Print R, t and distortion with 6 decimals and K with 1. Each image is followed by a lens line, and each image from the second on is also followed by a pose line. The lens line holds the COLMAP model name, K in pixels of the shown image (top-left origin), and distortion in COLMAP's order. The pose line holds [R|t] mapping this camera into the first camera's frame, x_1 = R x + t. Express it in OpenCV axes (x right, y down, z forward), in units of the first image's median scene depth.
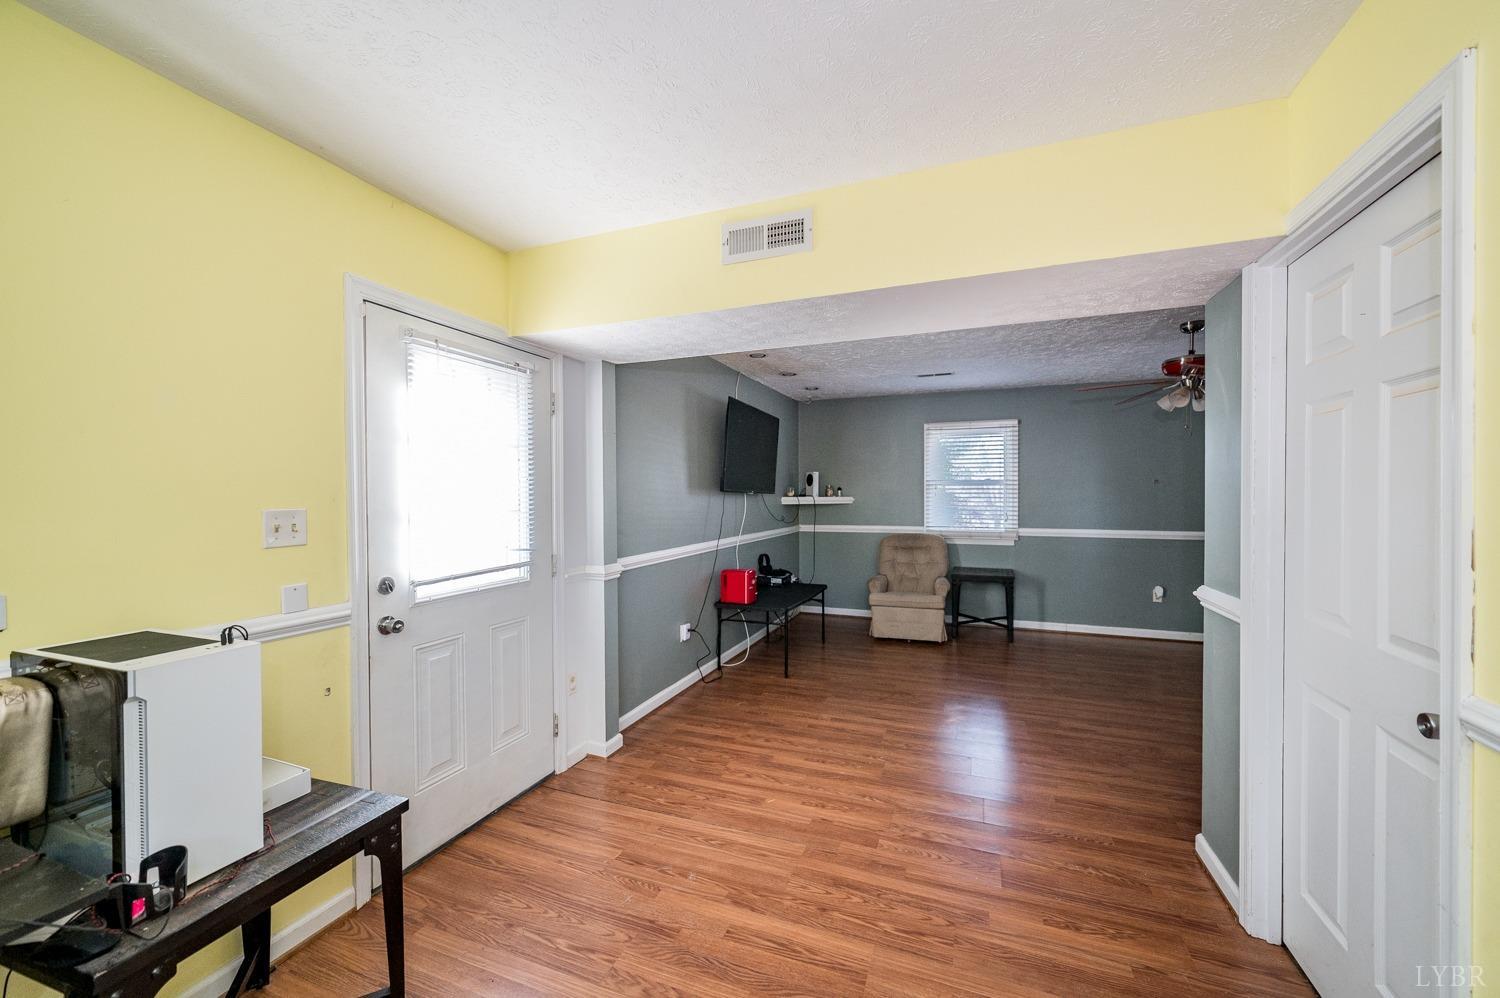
lens RADIAL K [[576.1, 0, 760.2], [0, 576.1, 495.5], [0, 0, 1]] dist [-0.000609, 0.001817]
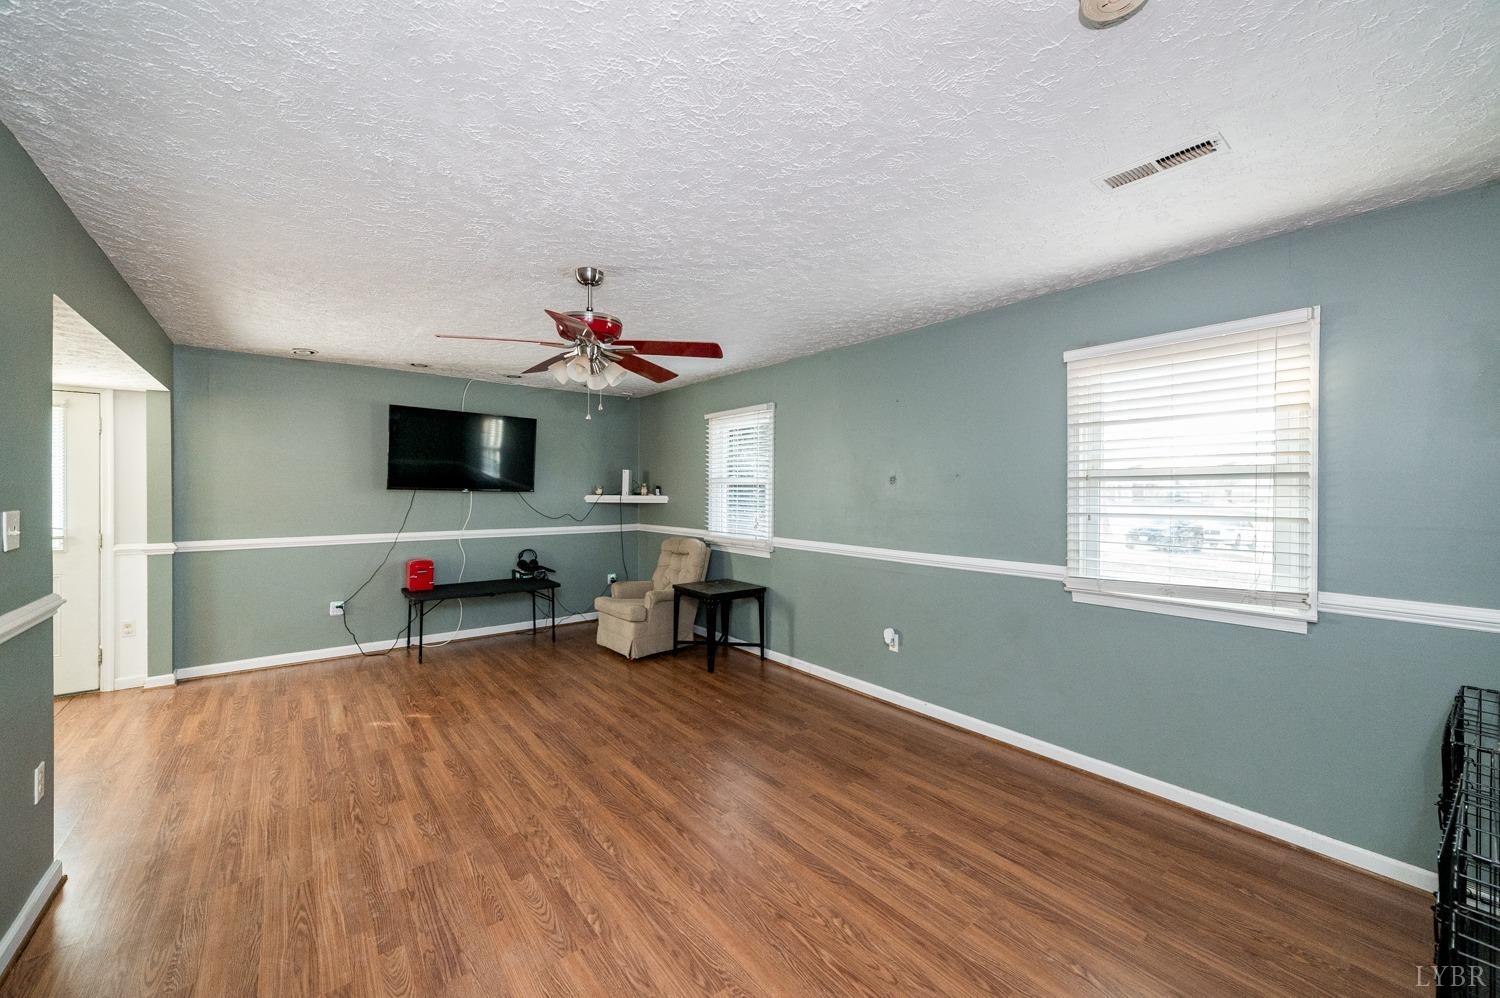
lens RADIAL K [[576.1, 0, 747.4], [0, 576.1, 497.7], [0, 0, 1]] dist [-0.000609, 0.001817]
pose [[0.862342, 0.013373, -0.506150, 0.888511], [-0.008940, 0.999897, 0.011188, -0.007419], [0.506248, -0.005123, 0.862373, 0.308408]]
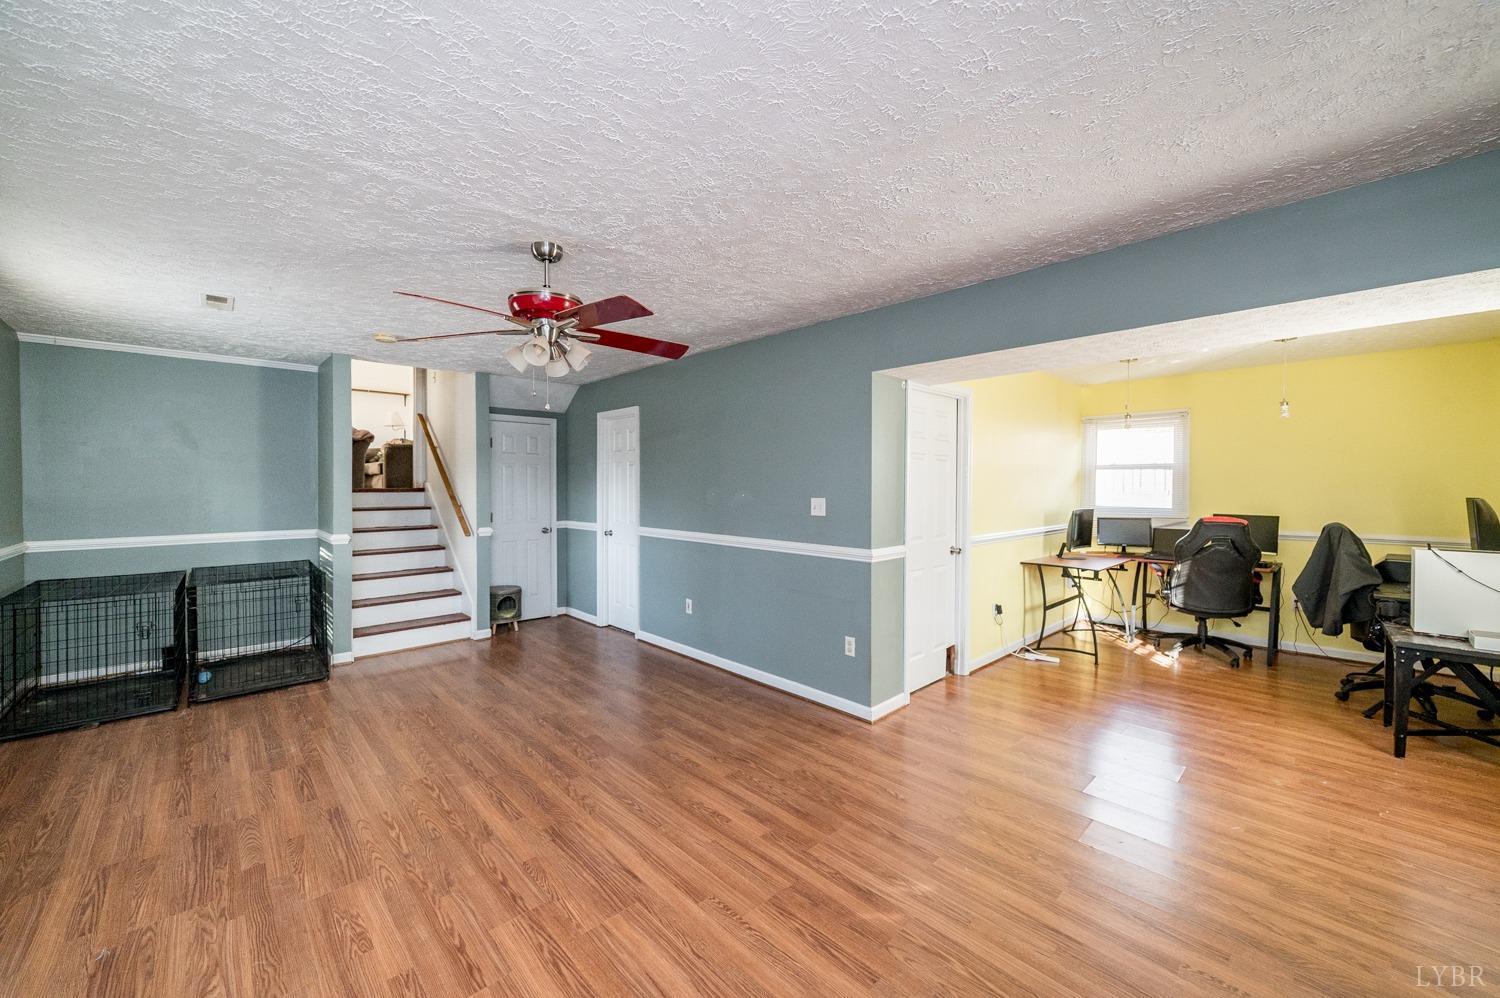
lens RADIAL K [[576.1, 0, 755.7], [0, 576.1, 493.7], [0, 0, 1]] dist [-0.000609, 0.001817]
pose [[-0.905311, -0.004331, 0.424727, 0.155412], [0.002497, 0.999876, 0.015518, -0.009568], [-0.424742, 0.015109, -0.905189, 1.031009]]
